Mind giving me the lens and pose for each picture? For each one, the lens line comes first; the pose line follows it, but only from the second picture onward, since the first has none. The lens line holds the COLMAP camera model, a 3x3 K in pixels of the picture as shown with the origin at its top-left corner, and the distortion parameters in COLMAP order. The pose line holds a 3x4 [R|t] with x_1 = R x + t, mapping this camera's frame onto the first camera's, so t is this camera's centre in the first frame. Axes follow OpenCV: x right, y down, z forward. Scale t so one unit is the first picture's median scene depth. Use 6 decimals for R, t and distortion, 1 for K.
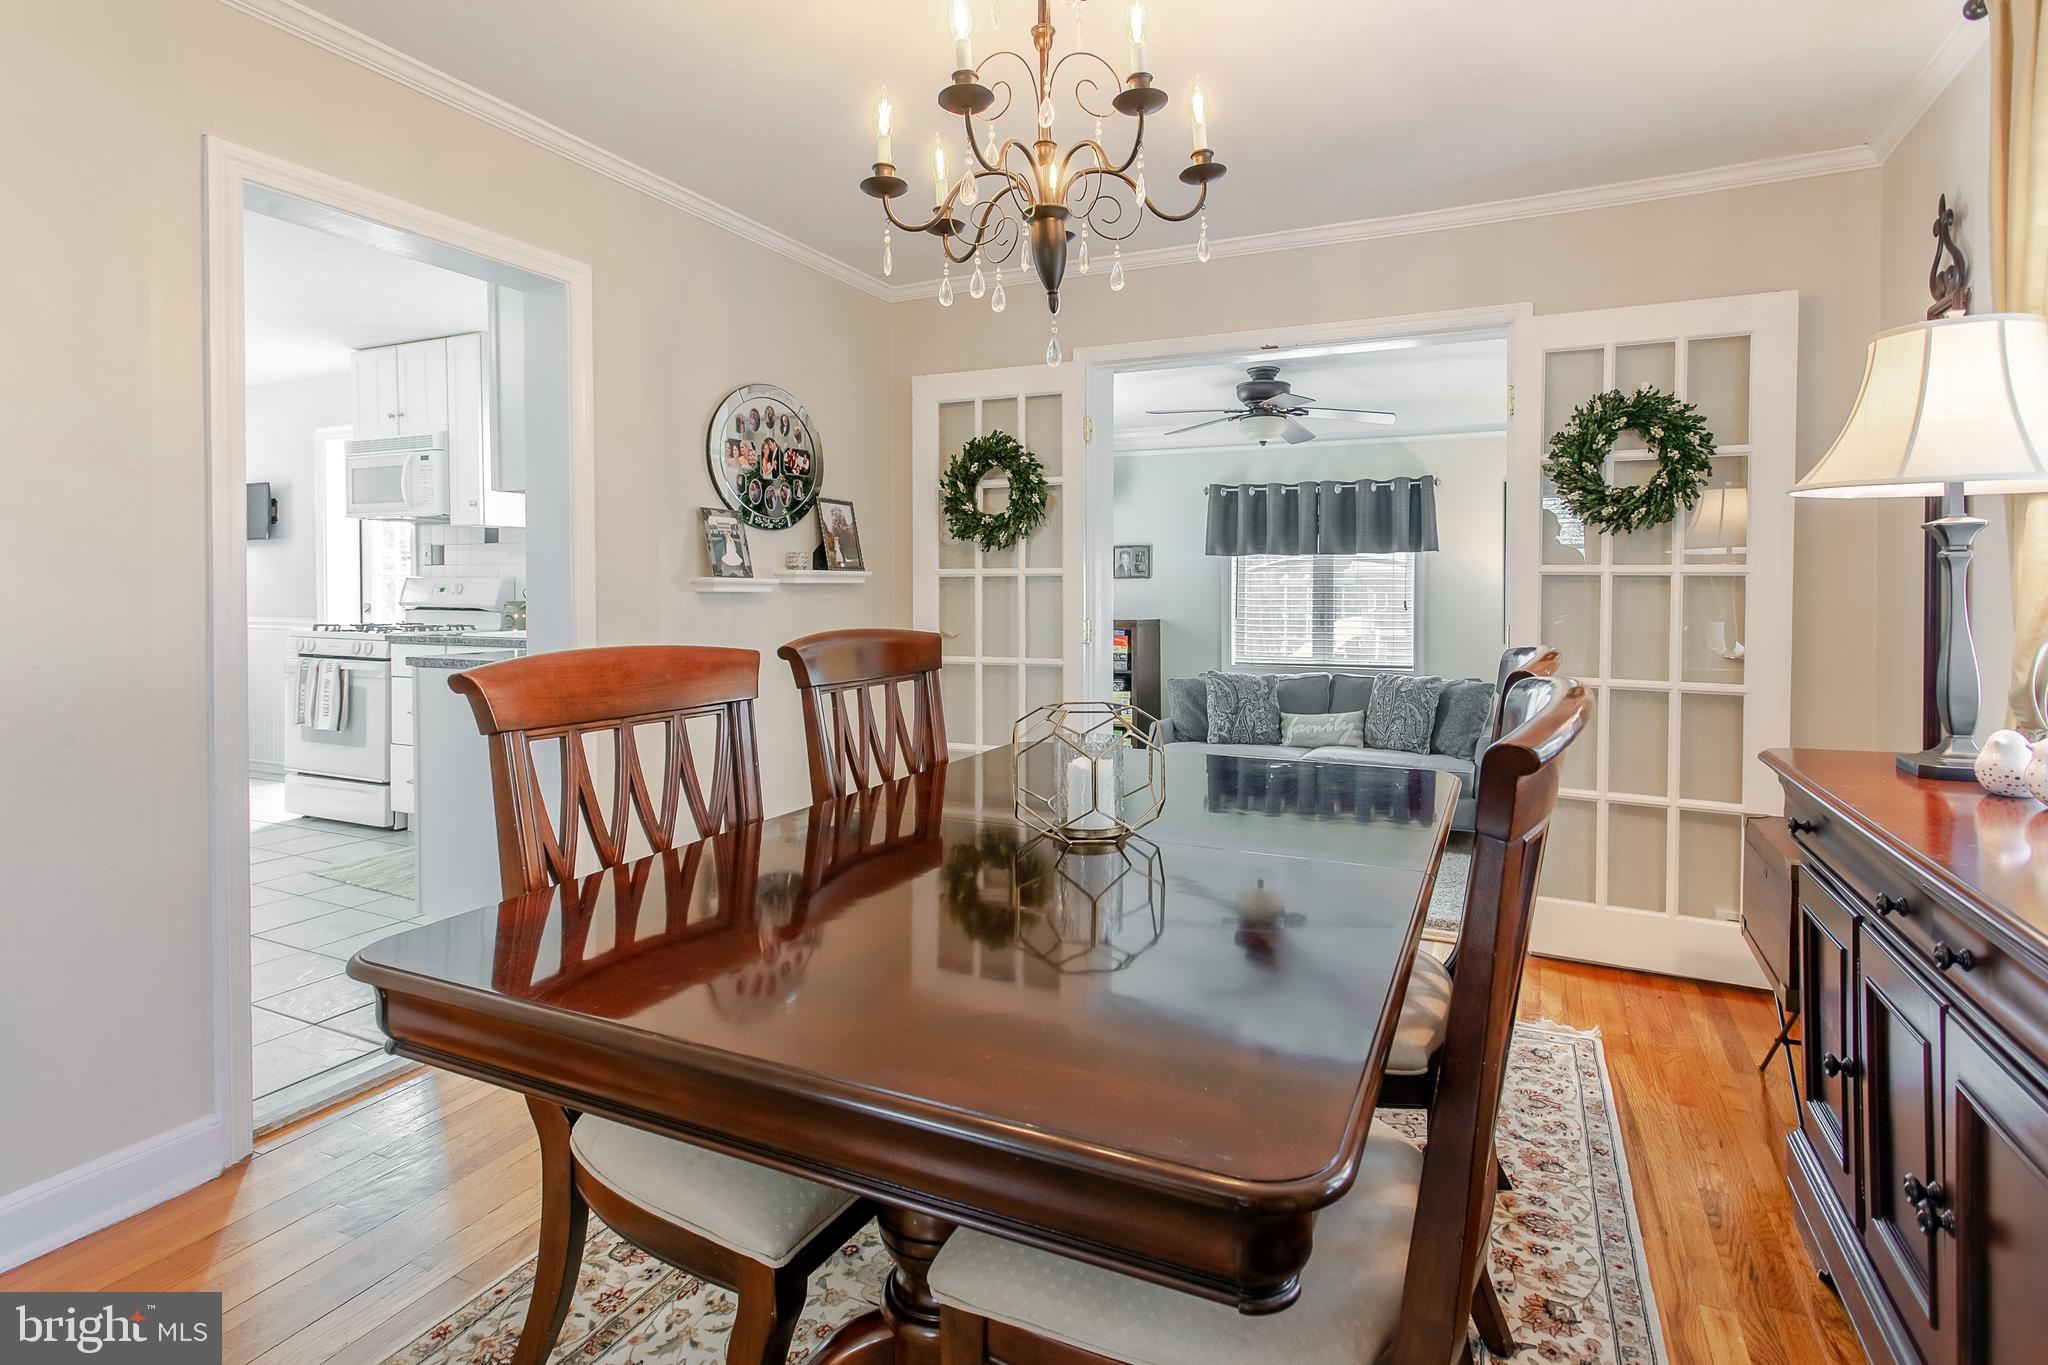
lens RADIAL K [[1047.3, 0, 968.9], [0, 1047.3, 606.6], [0, 0, 1]] dist [0.005939, 0.000502]
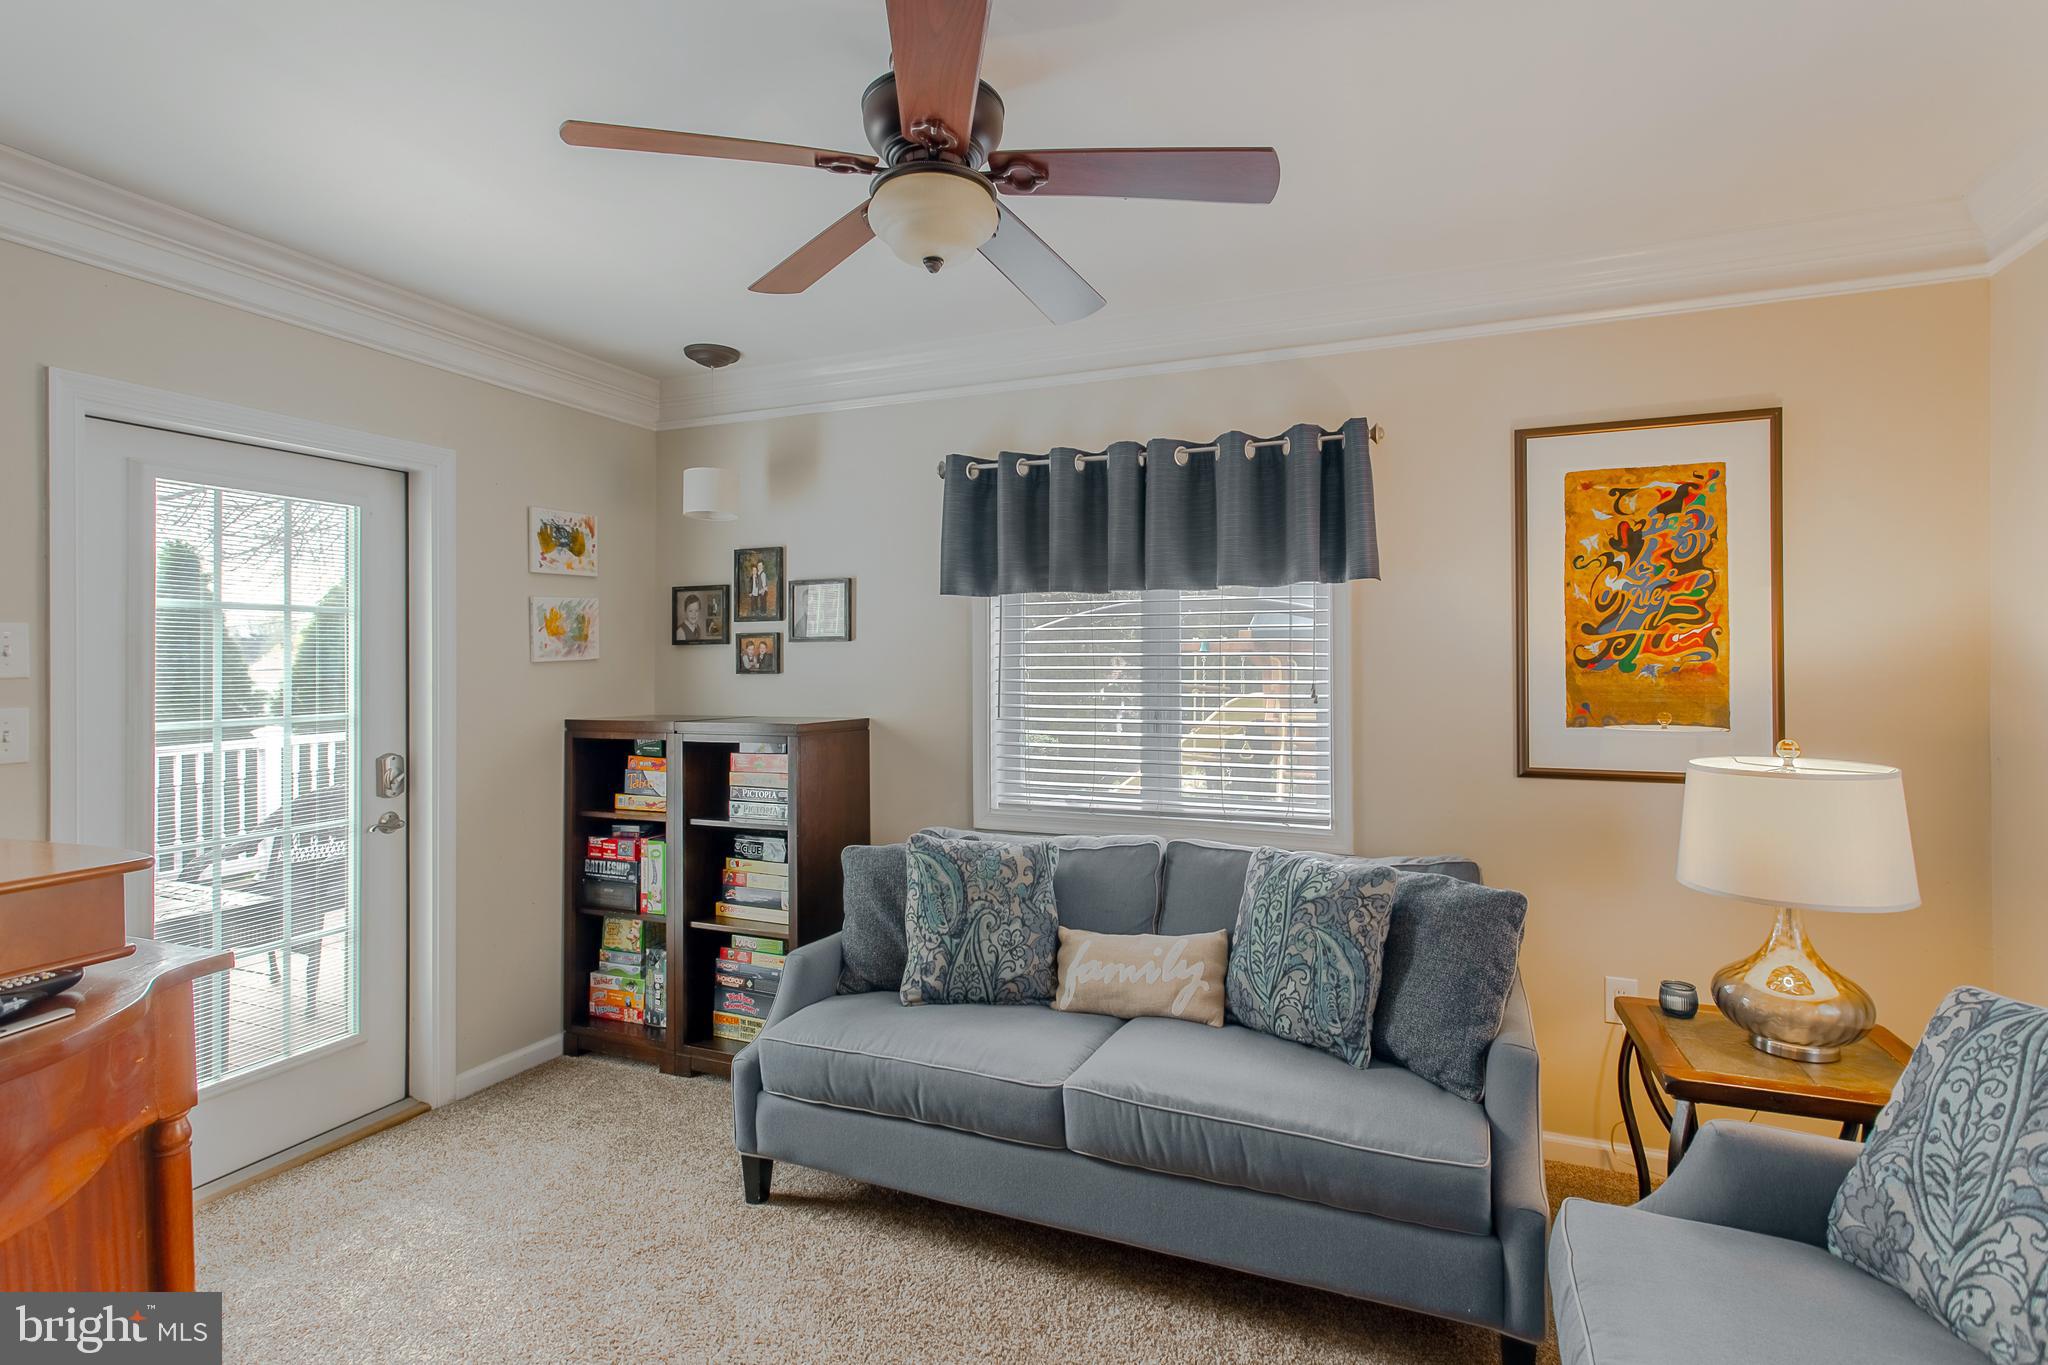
lens RADIAL K [[1047.3, 0, 1032.3], [0, 1047.3, 673.3], [0, 0, 1]] dist [0.005939, 0.000502]
pose [[0.992894, -0.010128, 0.118566, 0.224867], [0.010646, 0.999936, -0.003739, -0.009113], [-0.118521, 0.004975, 0.992939, 0.524440]]
